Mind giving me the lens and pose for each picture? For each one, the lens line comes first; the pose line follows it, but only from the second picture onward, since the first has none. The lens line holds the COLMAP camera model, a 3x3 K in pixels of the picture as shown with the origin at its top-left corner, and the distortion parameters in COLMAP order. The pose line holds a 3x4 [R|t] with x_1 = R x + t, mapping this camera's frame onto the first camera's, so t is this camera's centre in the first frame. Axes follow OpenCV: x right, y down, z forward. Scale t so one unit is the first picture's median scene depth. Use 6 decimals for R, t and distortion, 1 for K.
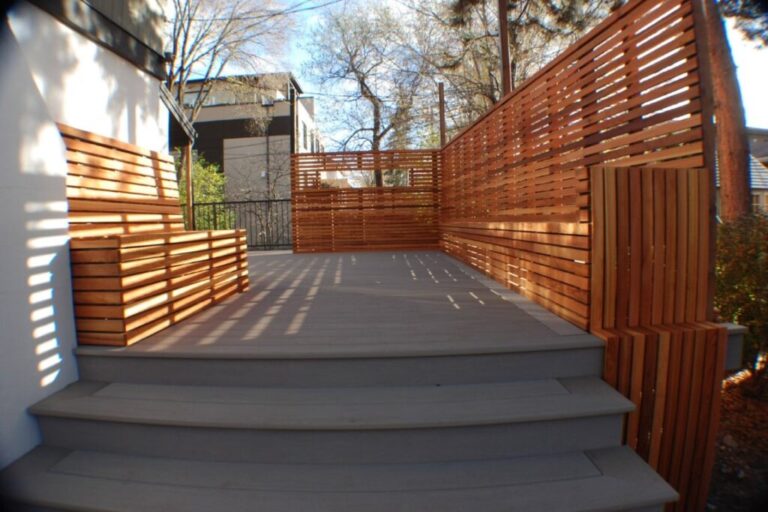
lens RADIAL K [[532.6, 0, 358.9], [0, 532.6, 250.0], [0, 0, 1]] dist [-0.223932, 0.002042]
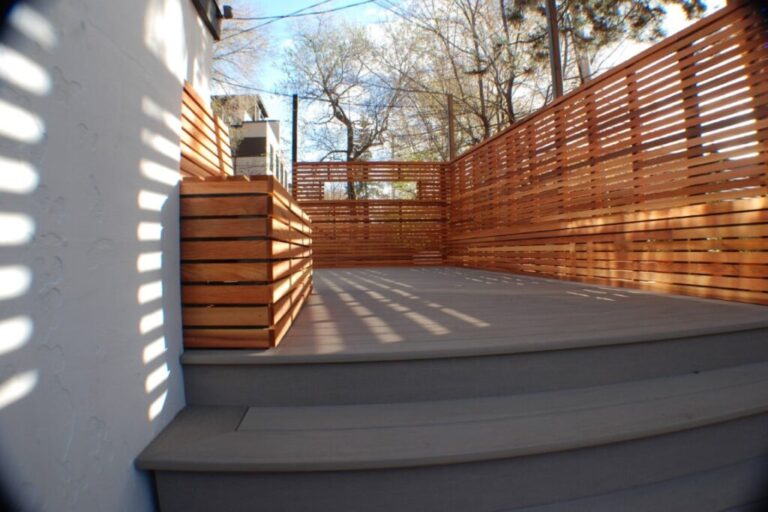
lens RADIAL K [[521.6, 0, 384.0], [0, 521.6, 256.0], [0, 0, 1]] dist [-0.263890, 0.082079]
pose [[0.988121, 0.010002, 0.153351, -0.230517], [-0.002860, 0.998904, -0.046727, 0.056573], [-0.153650, 0.045733, 0.987066, 0.179432]]
